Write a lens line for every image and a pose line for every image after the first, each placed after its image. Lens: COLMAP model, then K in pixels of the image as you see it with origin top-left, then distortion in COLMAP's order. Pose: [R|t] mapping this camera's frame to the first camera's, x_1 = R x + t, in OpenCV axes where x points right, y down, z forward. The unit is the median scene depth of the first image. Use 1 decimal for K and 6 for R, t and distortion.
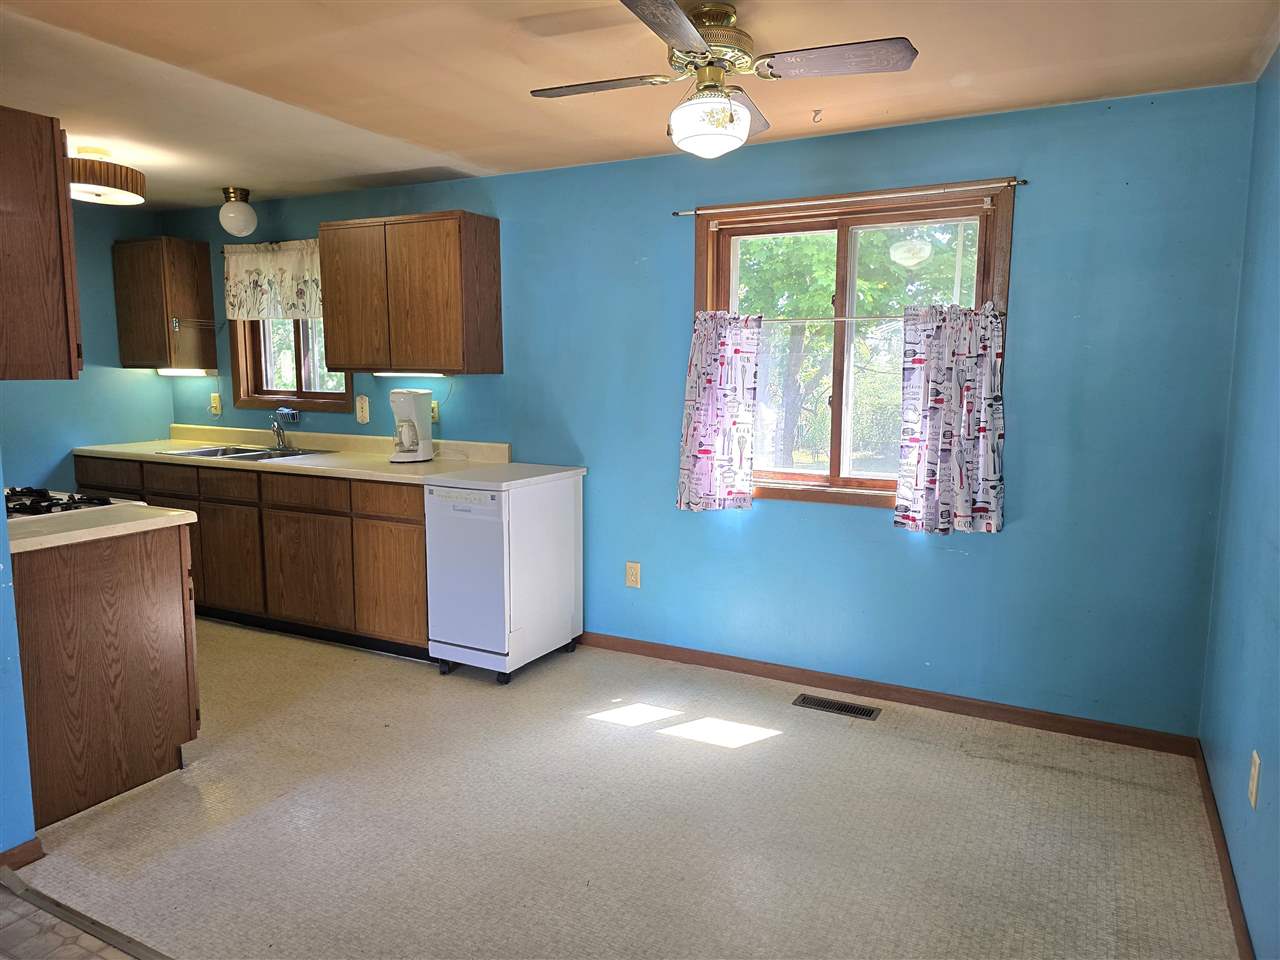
lens RADIAL K [[863.1, 0, 648.2], [0, 863.1, 476.8], [0, 0, 1]] dist [0.070963, -0.071110]
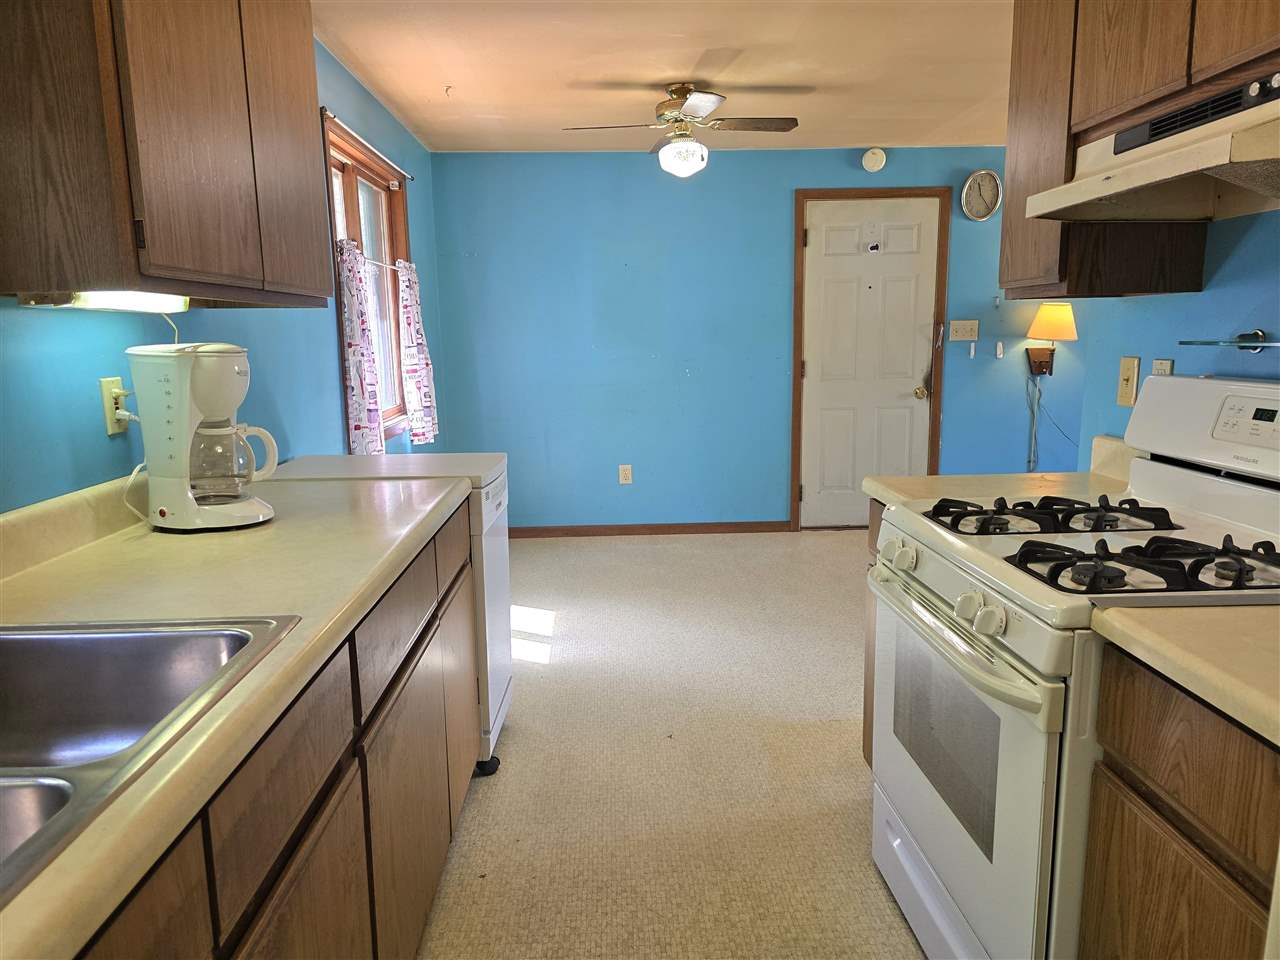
lens RADIAL K [[863.1, 0, 648.2], [0, 863.1, 476.8], [0, 0, 1]] dist [0.070963, -0.071110]
pose [[-0.504877, -0.141370, 0.851536, -0.751361], [0.122280, 0.964836, 0.232679, -0.114189], [-0.854486, 0.221600, -0.469837, 1.064712]]
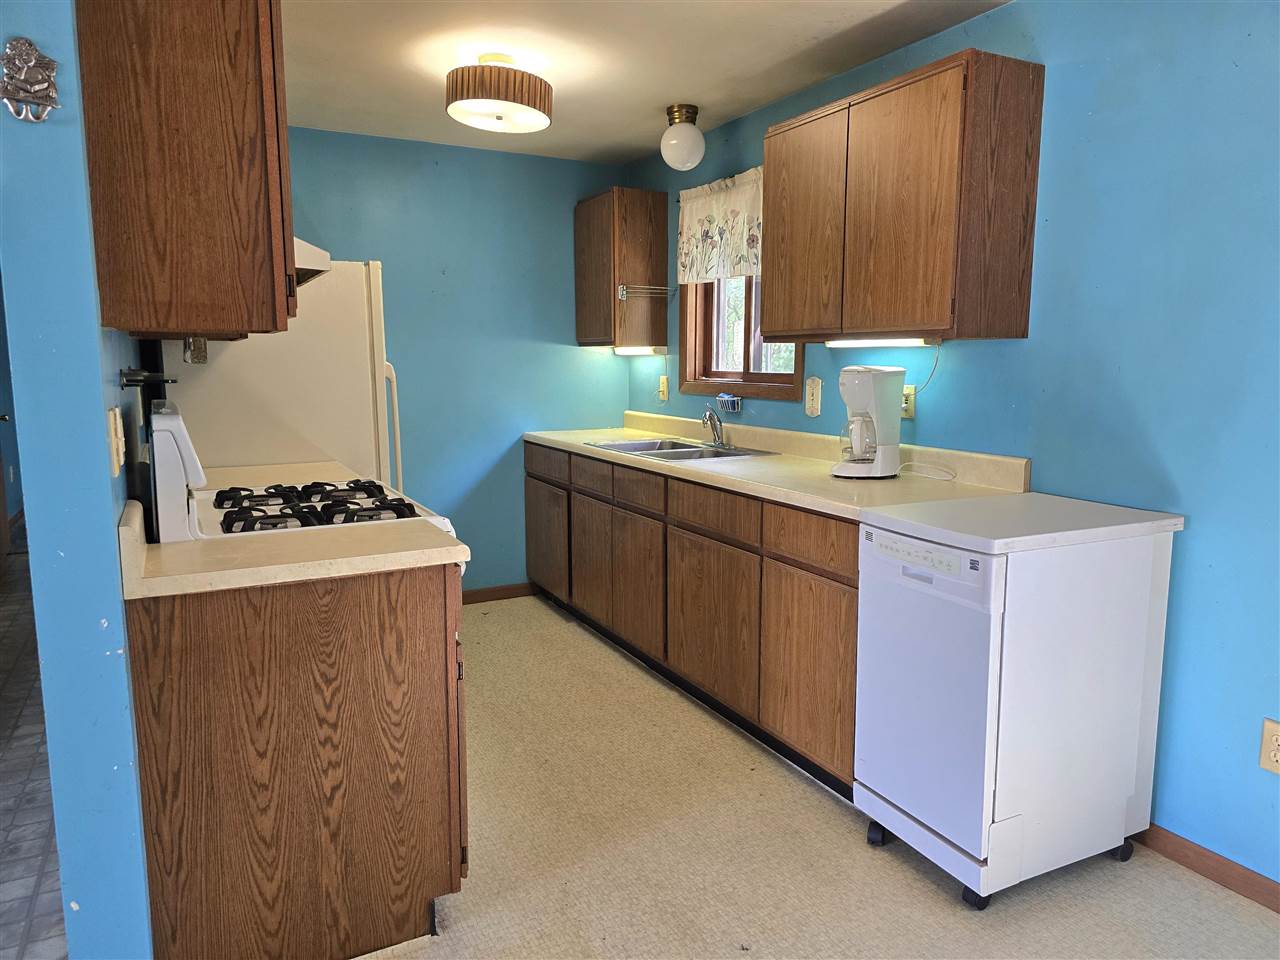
lens RADIAL K [[863.1, 0, 648.2], [0, 863.1, 476.8], [0, 0, 1]] dist [0.070963, -0.071110]
pose [[0.823086, 0.074154, -0.563055, -0.041939], [-0.070647, 0.997107, 0.028044, -0.025586], [0.563506, 0.016695, 0.825943, 0.388362]]
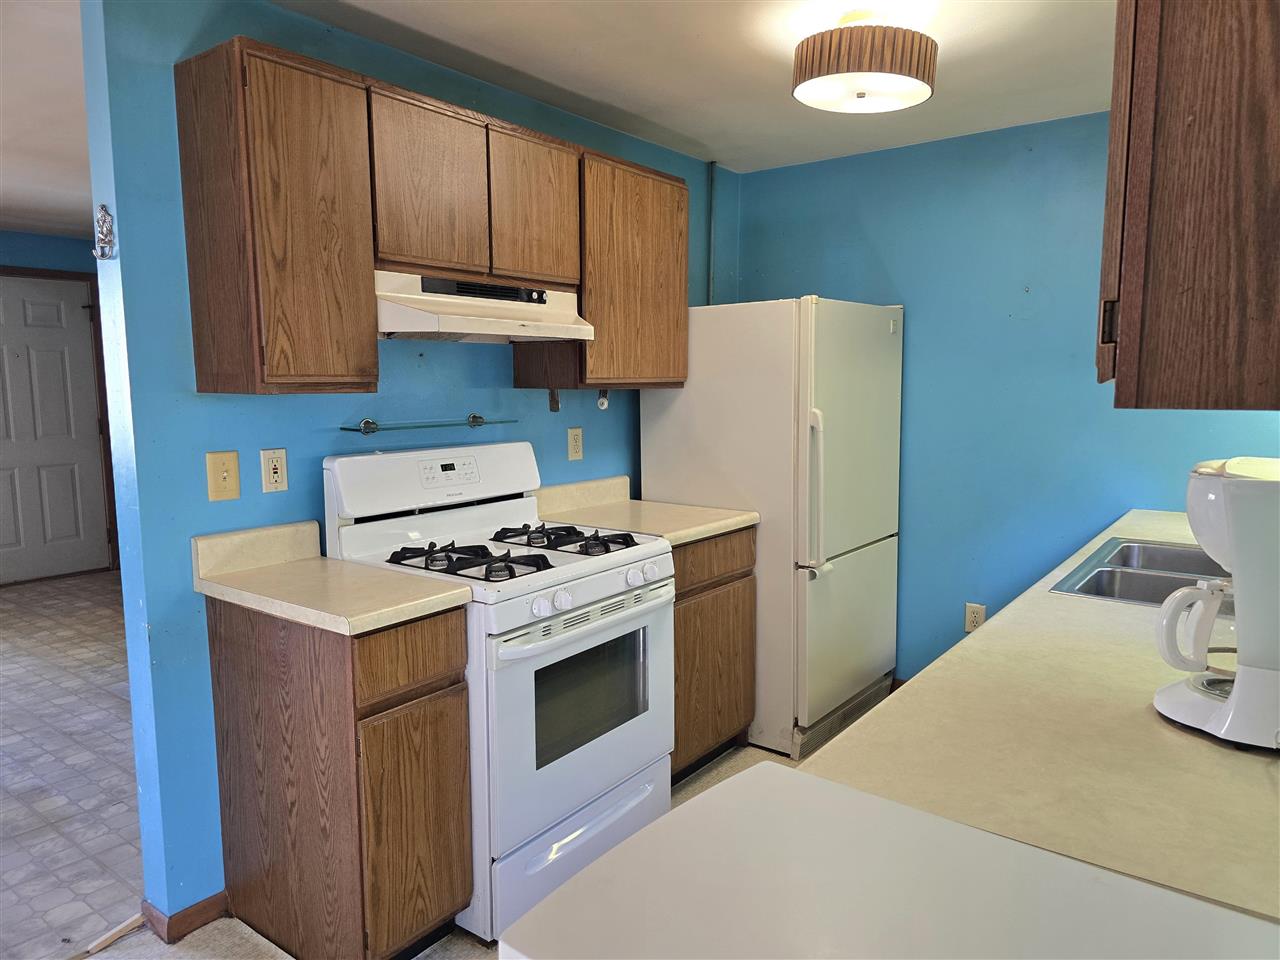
lens RADIAL K [[863.1, 0, 648.2], [0, 863.1, 476.8], [0, 0, 1]] dist [0.070963, -0.071110]
pose [[-0.177928, 0.107996, -0.978099, 0.014257], [-0.123665, 0.983626, 0.131102, -0.112186], [0.976242, 0.144284, -0.161659, 0.899582]]
